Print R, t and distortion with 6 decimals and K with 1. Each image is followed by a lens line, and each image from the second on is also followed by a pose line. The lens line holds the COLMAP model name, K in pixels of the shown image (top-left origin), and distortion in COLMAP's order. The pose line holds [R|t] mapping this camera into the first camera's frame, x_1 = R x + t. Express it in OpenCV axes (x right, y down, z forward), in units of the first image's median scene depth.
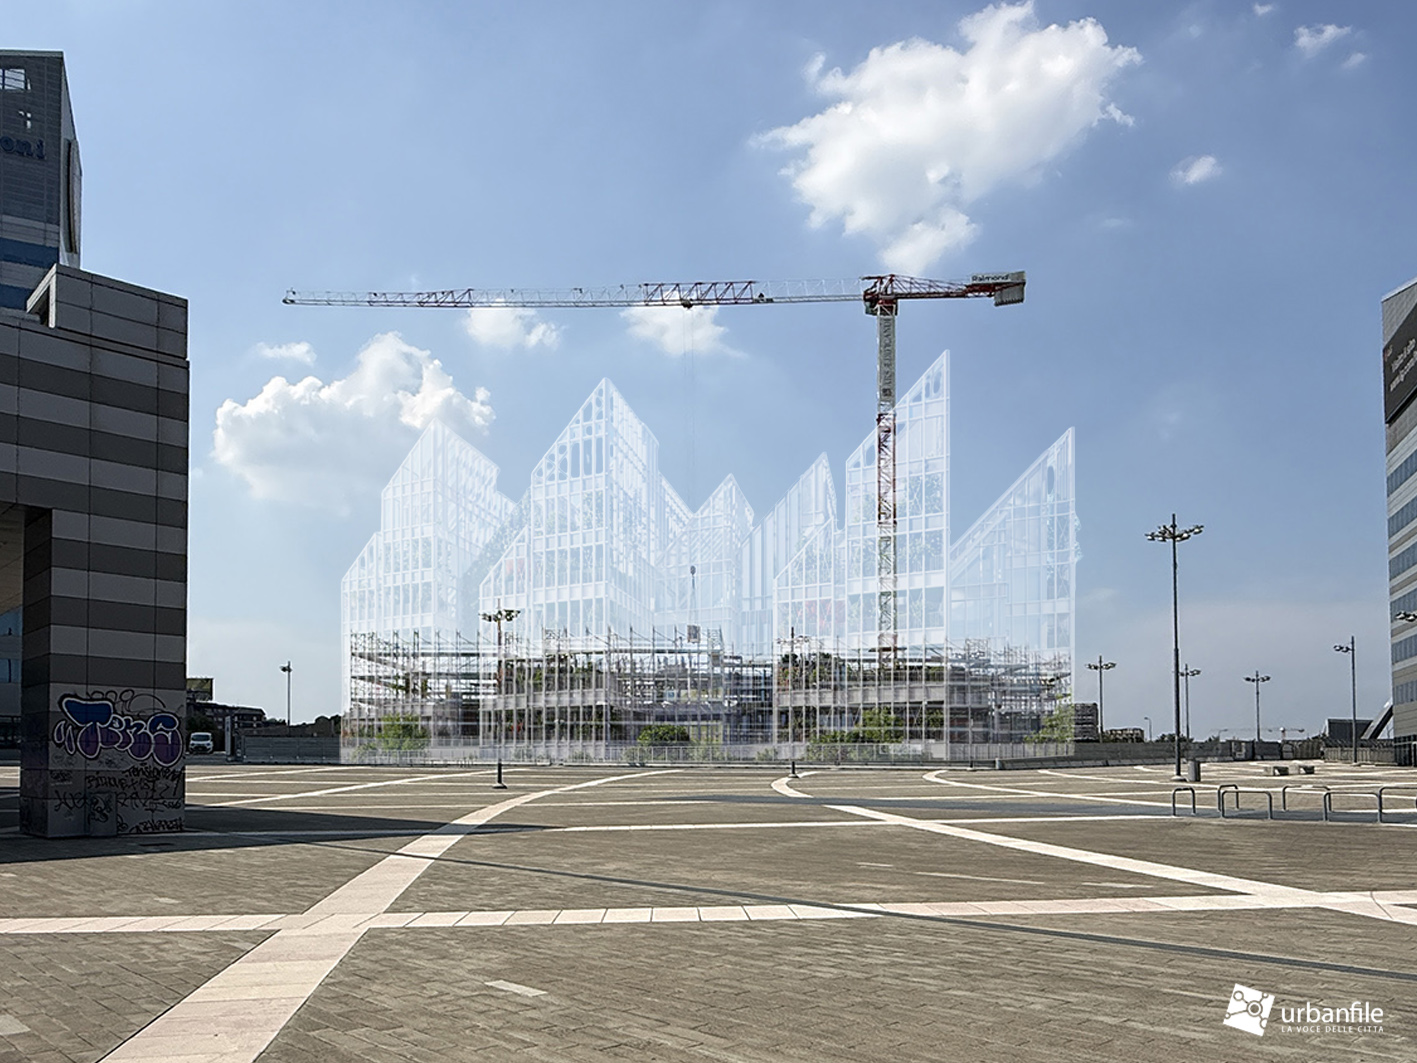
lens RADIAL K [[1048.1, 0, 654.0], [0, 1048.1, 703.3], [0, 0, 1]] dist [-0.001452, 0.000233]
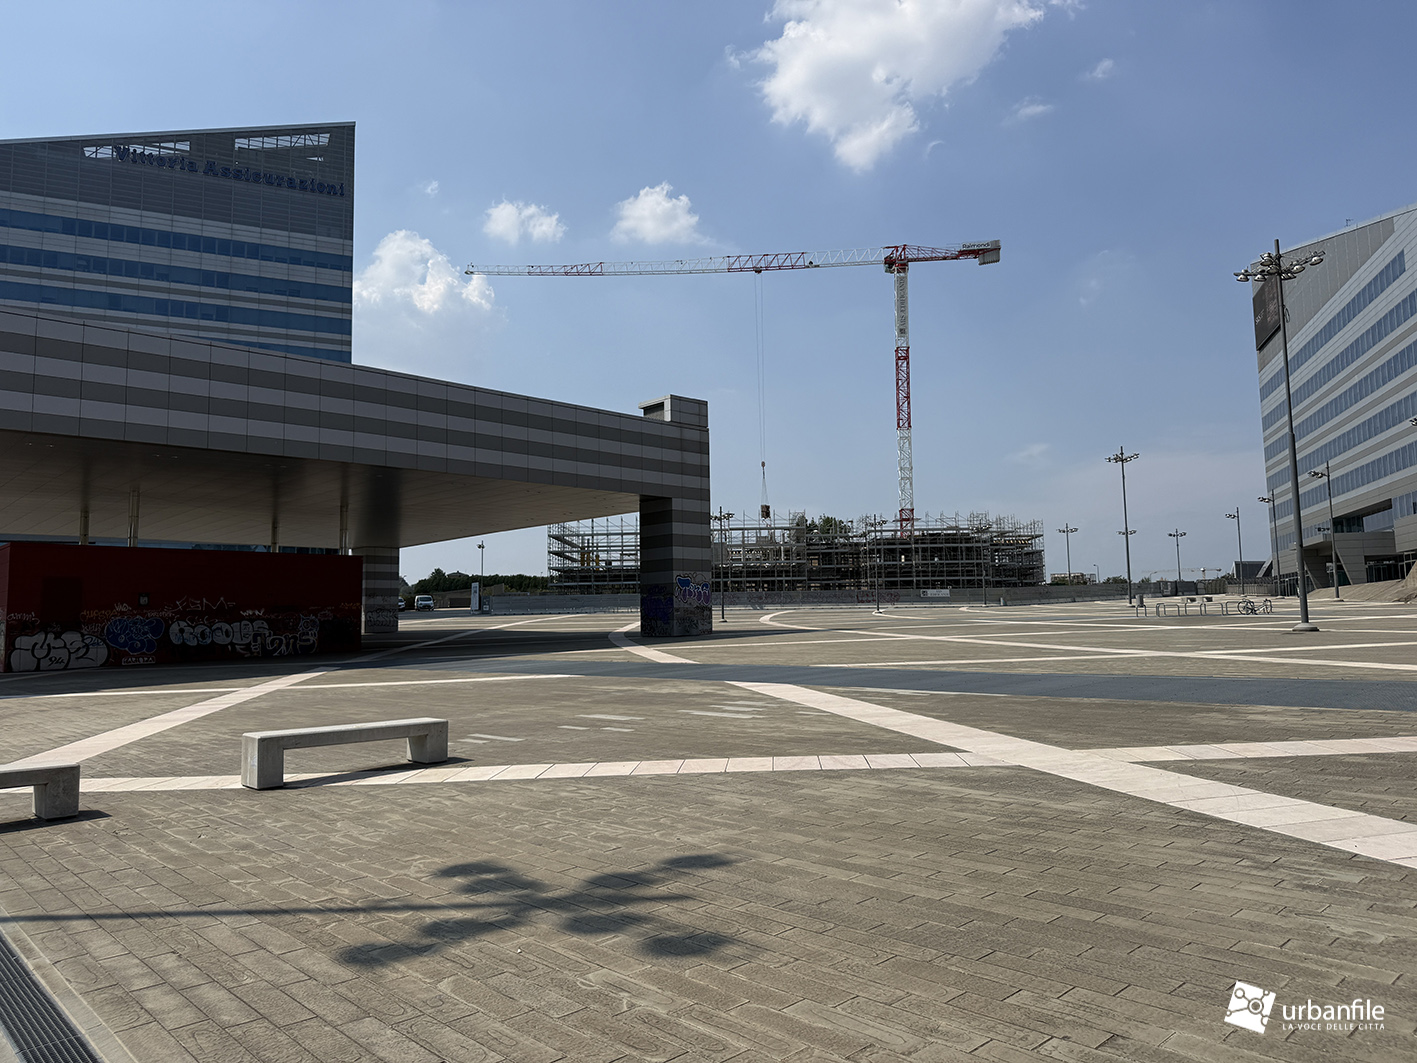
lens RADIAL K [[969.8, 0, 708.5], [0, 969.8, 531.5], [0, 0, 1]] dist [0.143467, -0.256855]
pose [[0.996705, -0.020806, 0.078398, -0.135844], [0.022864, 0.999415, -0.025437, -0.010321], [-0.077822, 0.027146, 0.996598, -0.244377]]
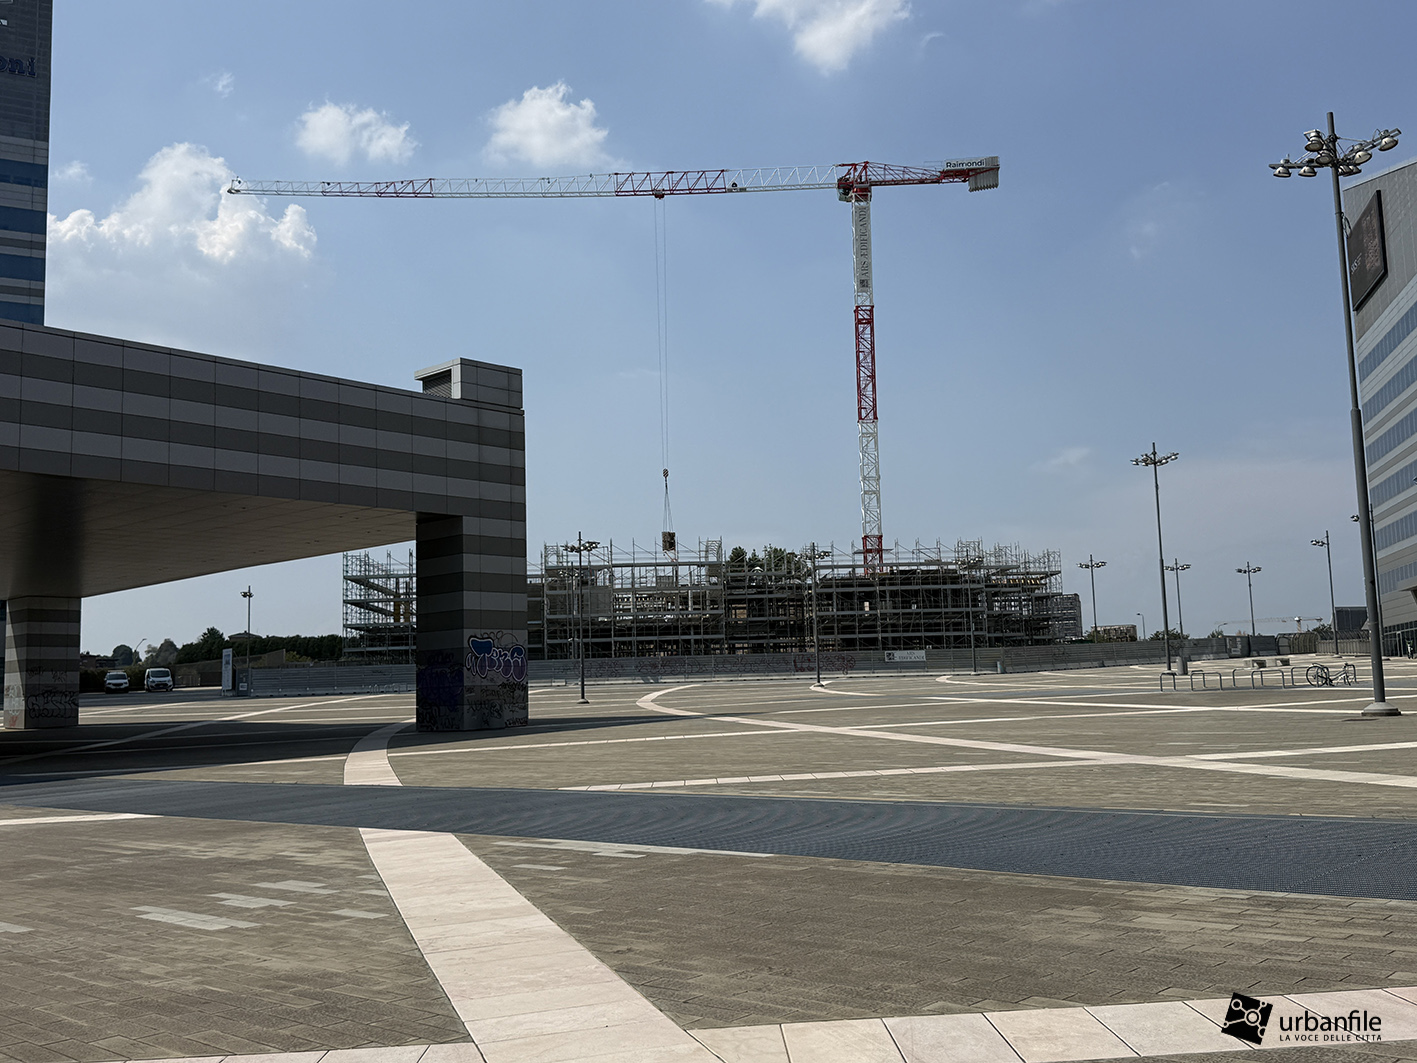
lens RADIAL K [[1365.5, 0, 708.5], [0, 1365.5, 531.5], [0, 0, 1]] dist [0.171410, -0.374286]
pose [[0.989782, -0.023198, 0.140688, -0.102081], [0.030800, 0.998167, -0.052095, -0.009351], [-0.139221, 0.055896, 0.988682, -0.213547]]
